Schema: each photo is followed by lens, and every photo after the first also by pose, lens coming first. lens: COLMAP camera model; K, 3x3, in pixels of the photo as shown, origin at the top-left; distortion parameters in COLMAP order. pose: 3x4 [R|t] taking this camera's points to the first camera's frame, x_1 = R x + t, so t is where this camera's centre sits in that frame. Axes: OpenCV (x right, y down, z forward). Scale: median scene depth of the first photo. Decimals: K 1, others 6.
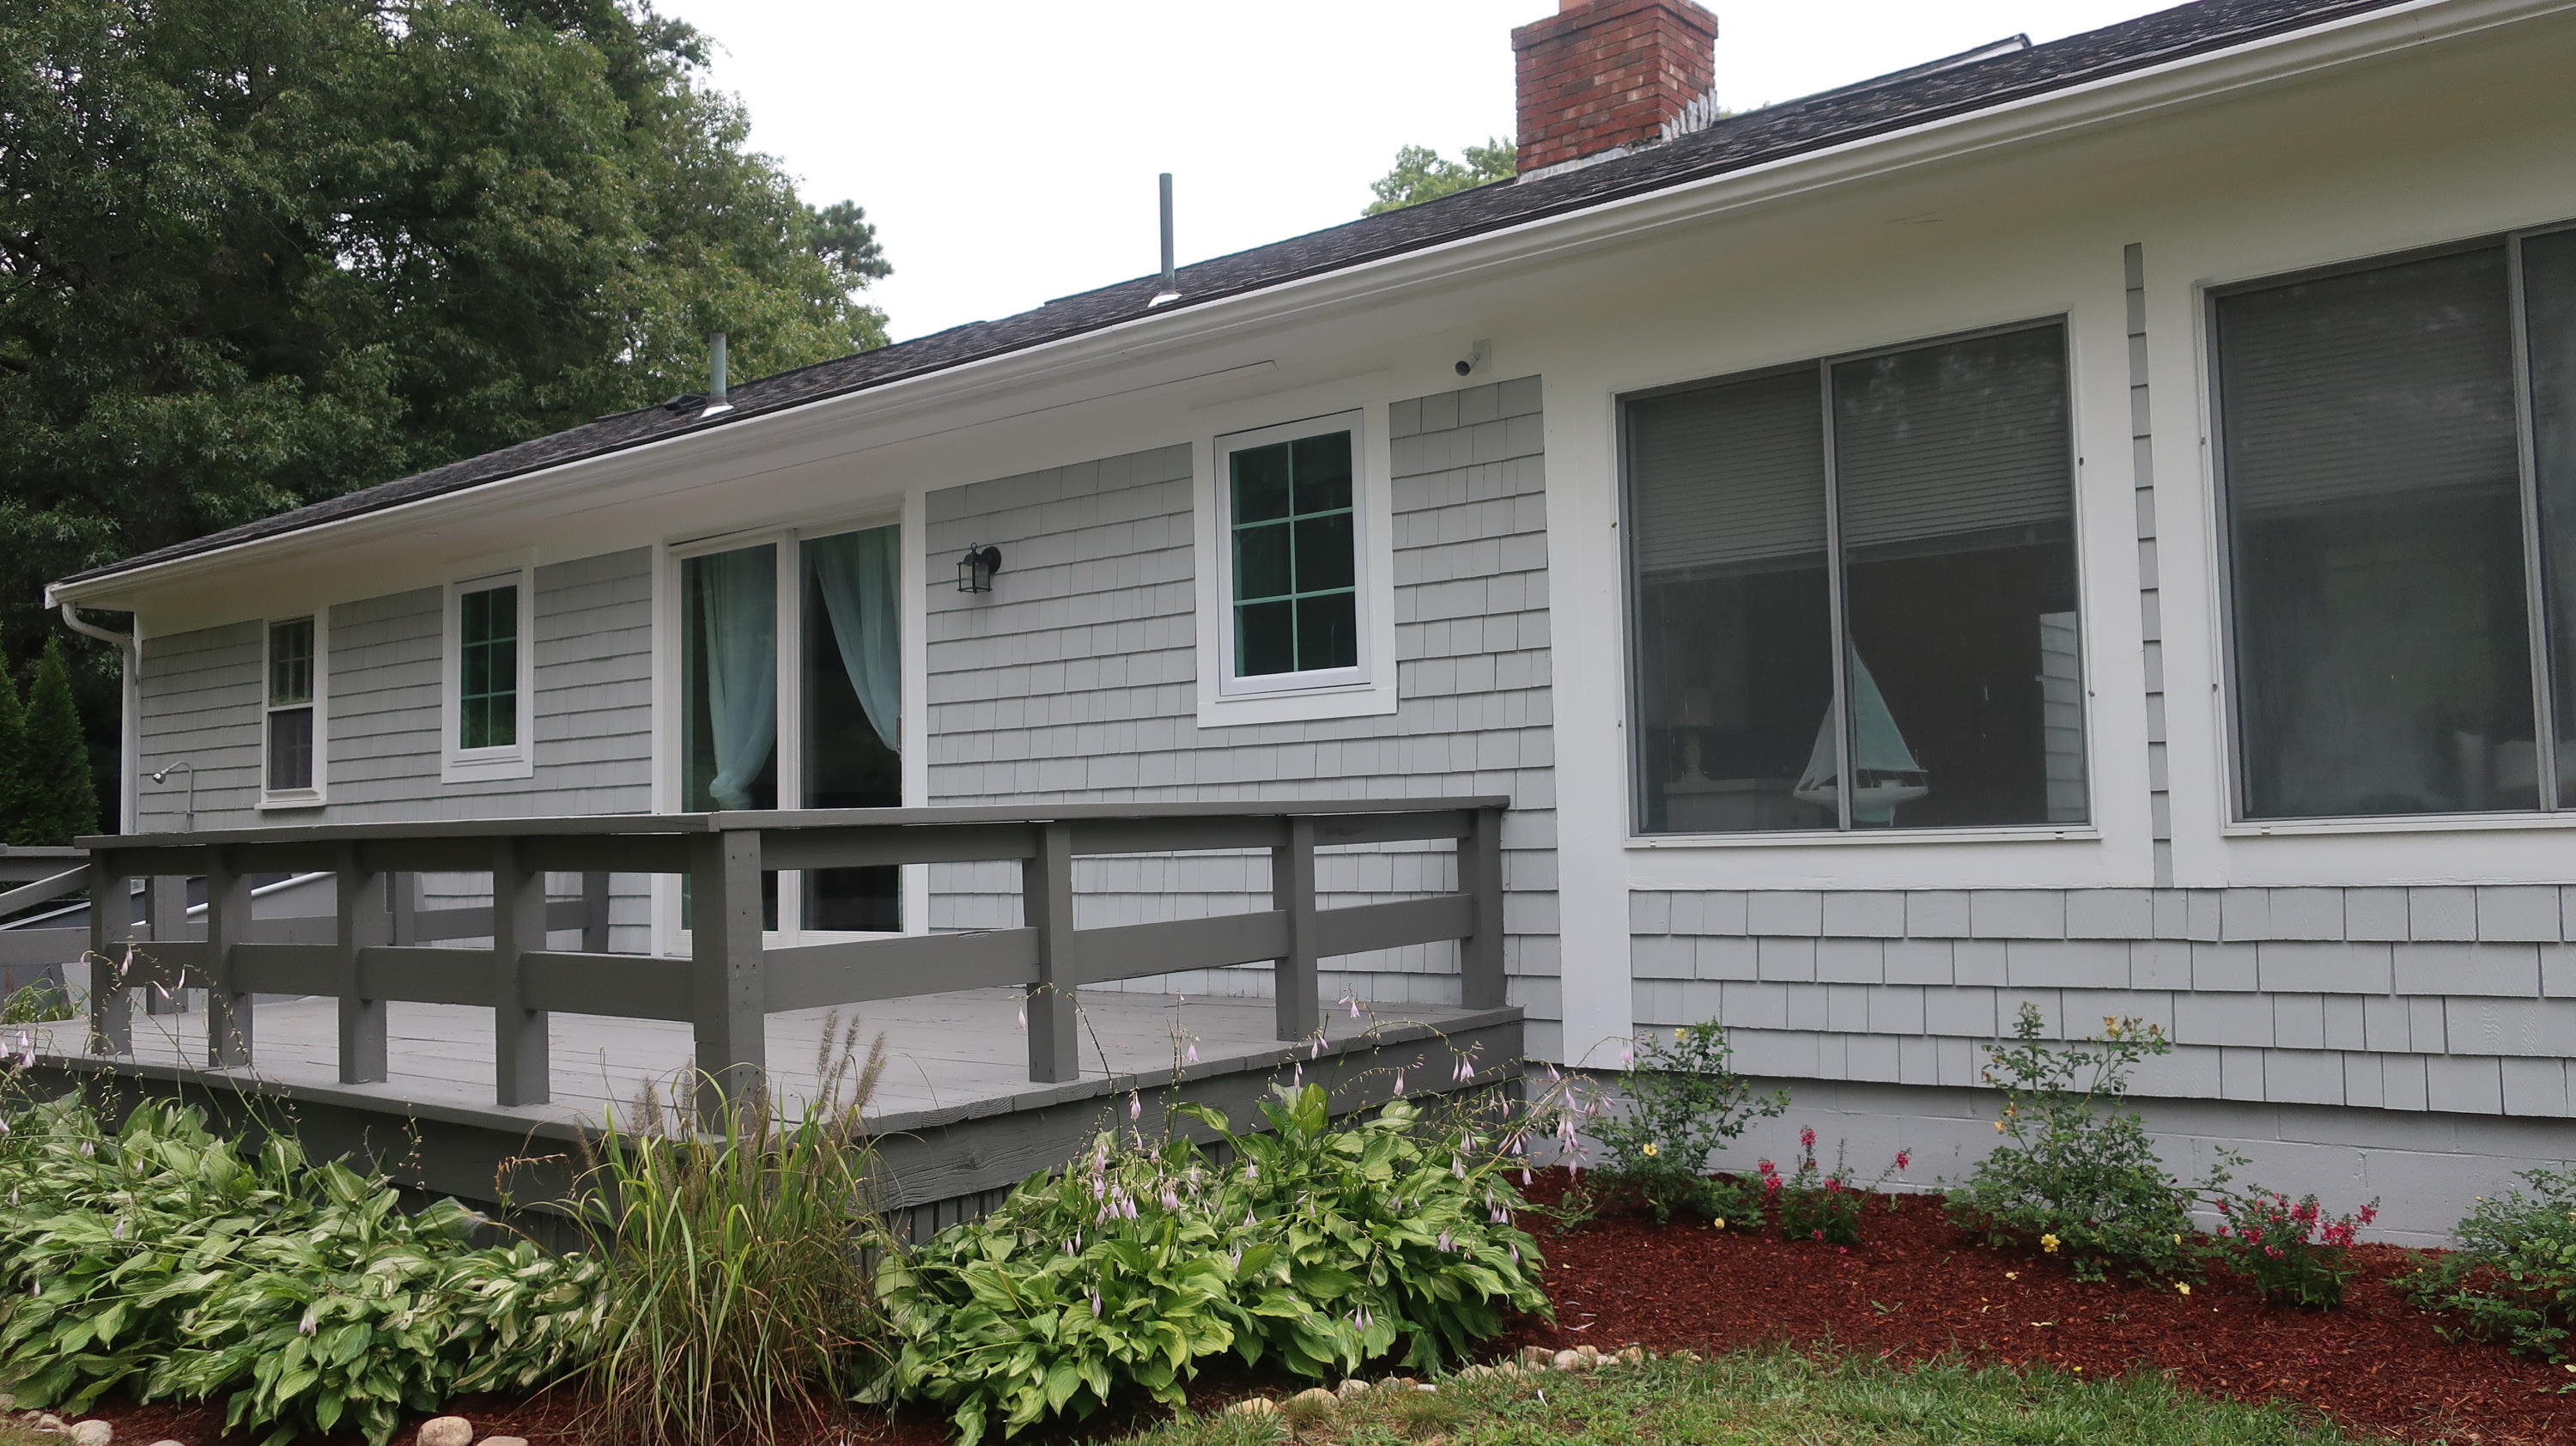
lens RADIAL K [[2008.7, 0, 1294.4], [0, 2008.7, 727.6], [0, 0, 1]] dist [0.000637, 0.004347]
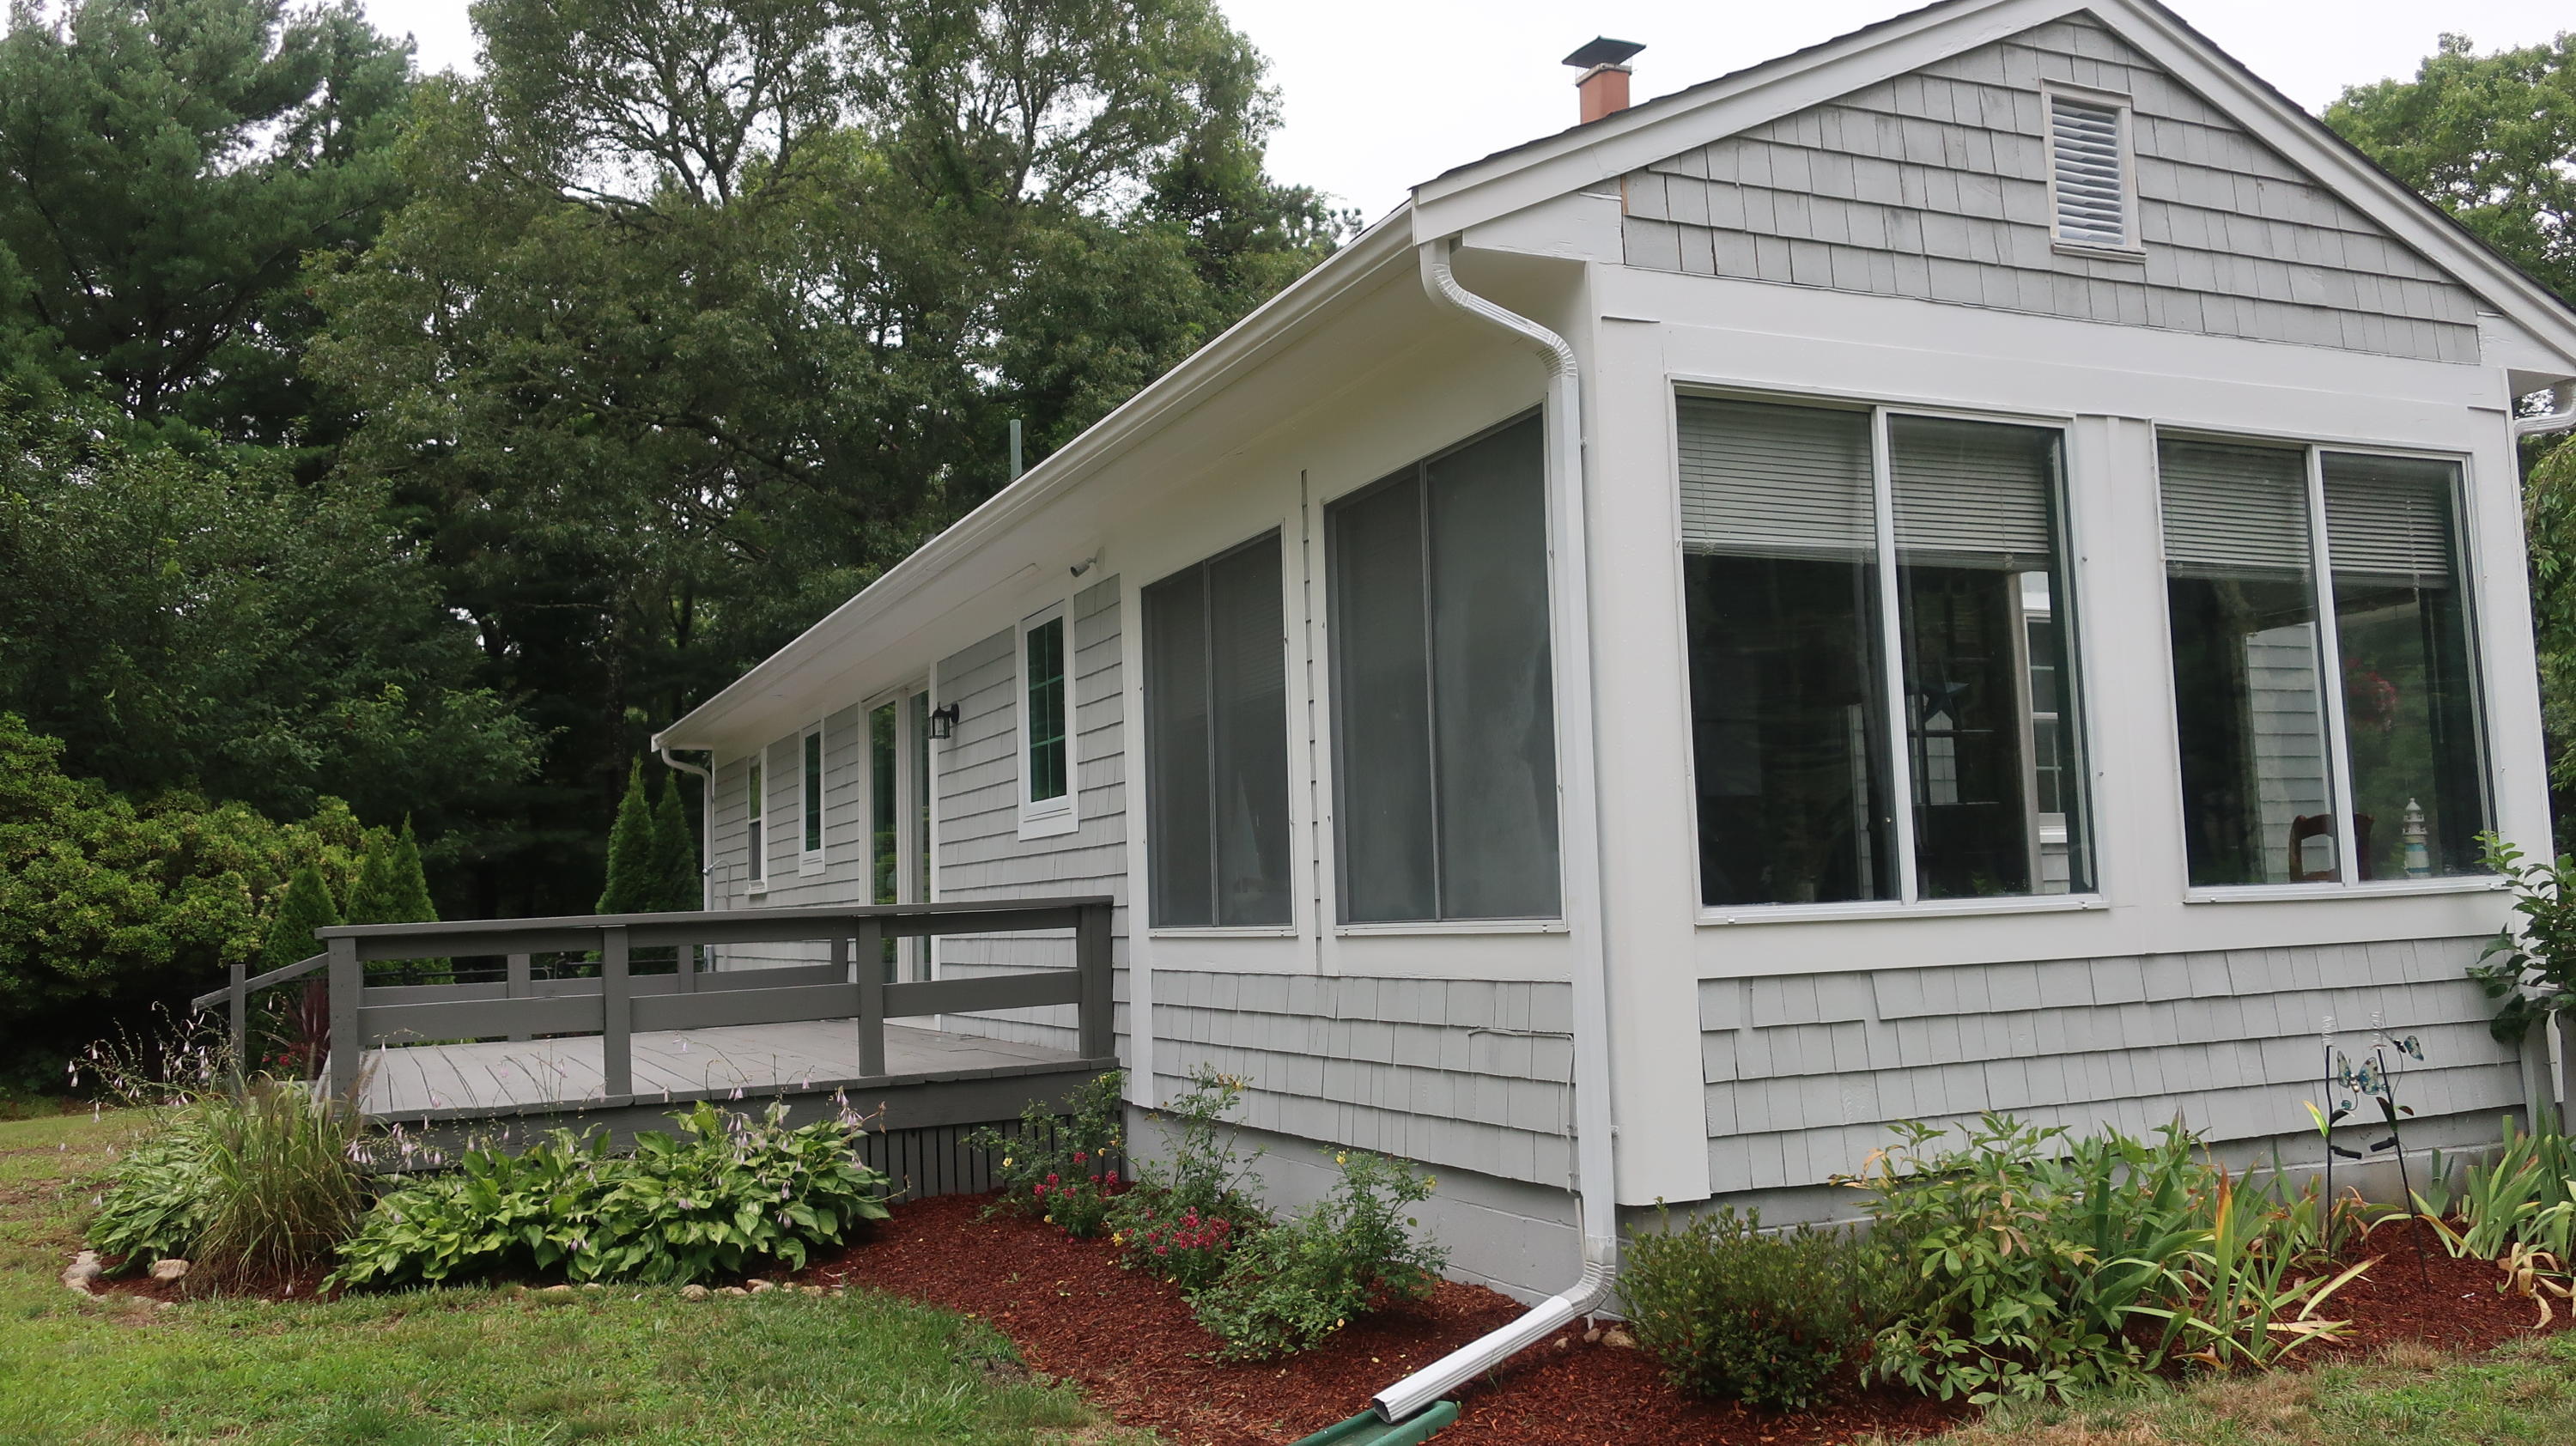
lens RADIAL K [[2008.7, 0, 1284.6], [0, 2008.7, 713.1], [0, 0, 1]] dist [0.000637, 0.004347]
pose [[0.893059, -0.049969, -0.447156, 0.754577], [0.036554, 0.998587, -0.038585, -0.028915], [0.448452, 0.018114, 0.893624, -0.115949]]
